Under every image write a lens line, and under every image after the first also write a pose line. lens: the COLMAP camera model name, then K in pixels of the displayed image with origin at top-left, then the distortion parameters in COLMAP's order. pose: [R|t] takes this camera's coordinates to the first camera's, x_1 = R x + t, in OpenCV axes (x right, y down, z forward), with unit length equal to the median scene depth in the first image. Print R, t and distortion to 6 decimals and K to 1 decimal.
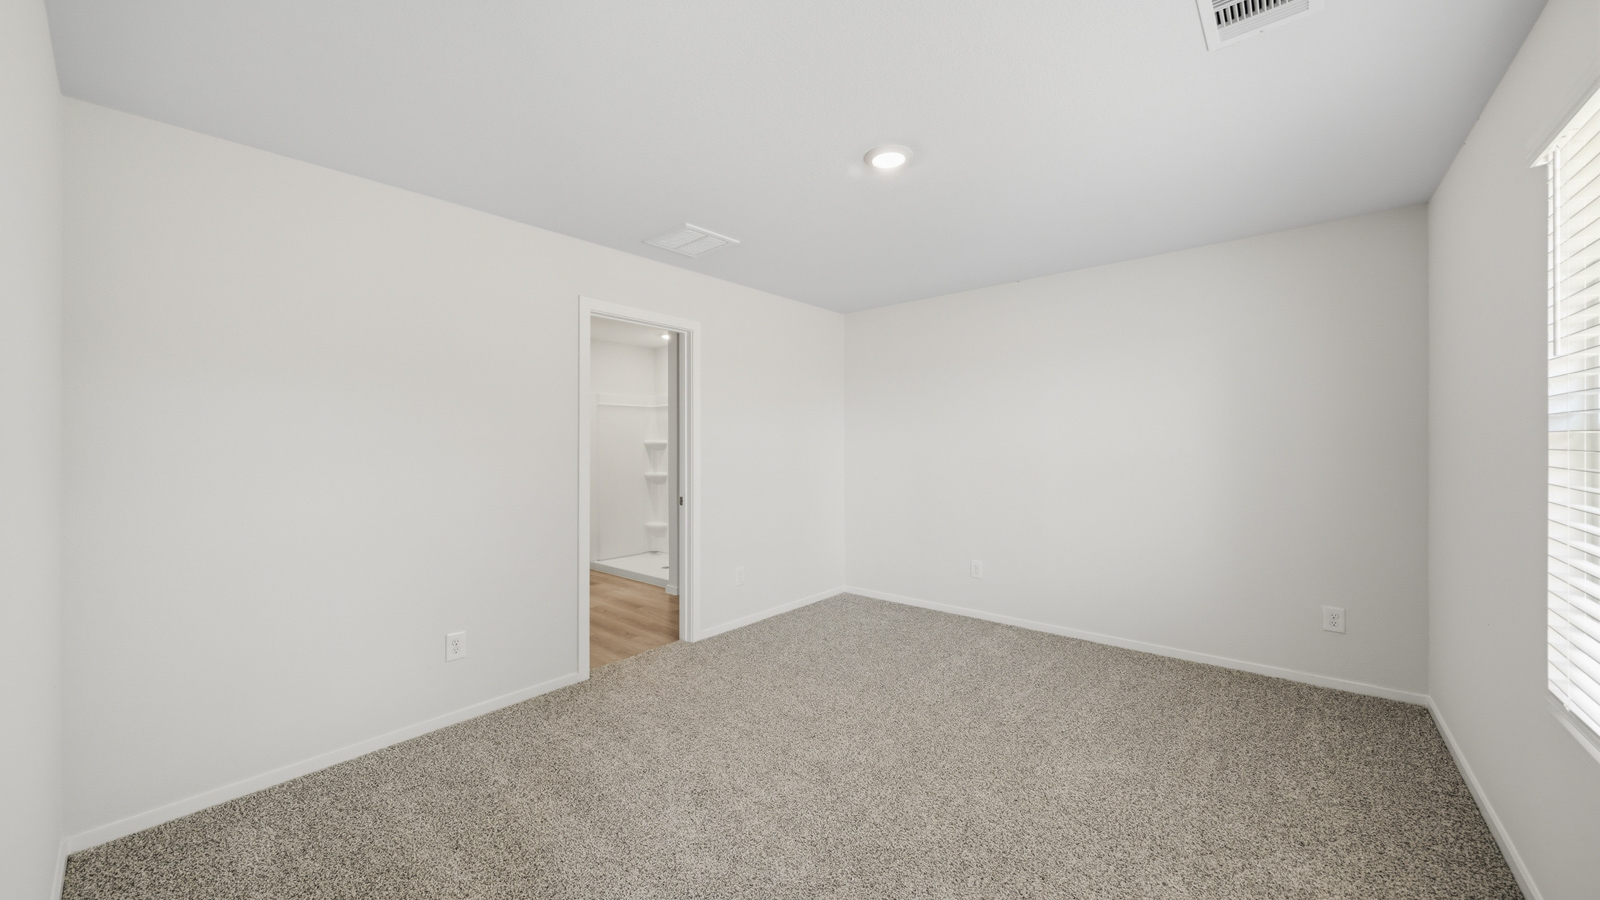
lens RADIAL K [[578.3, 0, 796.1], [0, 578.3, 450.1], [0, 0, 1]] dist [0.001607, 0.000125]
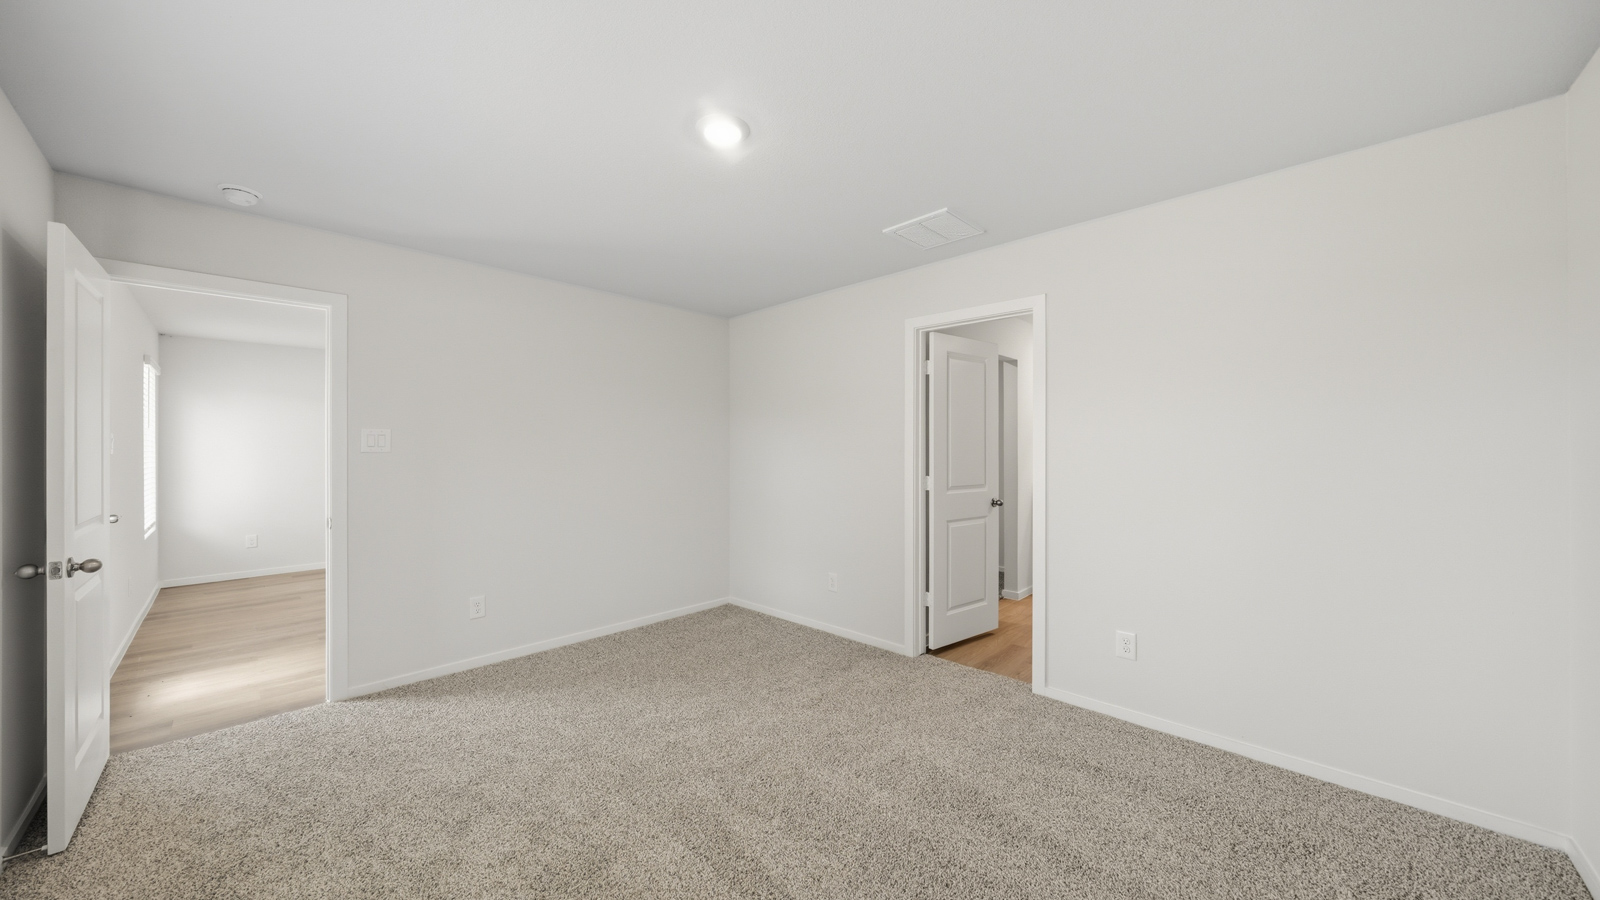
lens RADIAL K [[550.6, 0, 798.7], [0, 550.6, 445.6], [0, 0, 1]] dist [-0.000128, 0.000001]
pose [[-0.050939, 0.002012, -0.998700, 0.639695], [-0.005879, 0.999980, 0.002314, -0.014783], [0.998684, 0.005989, -0.050926, 0.740757]]
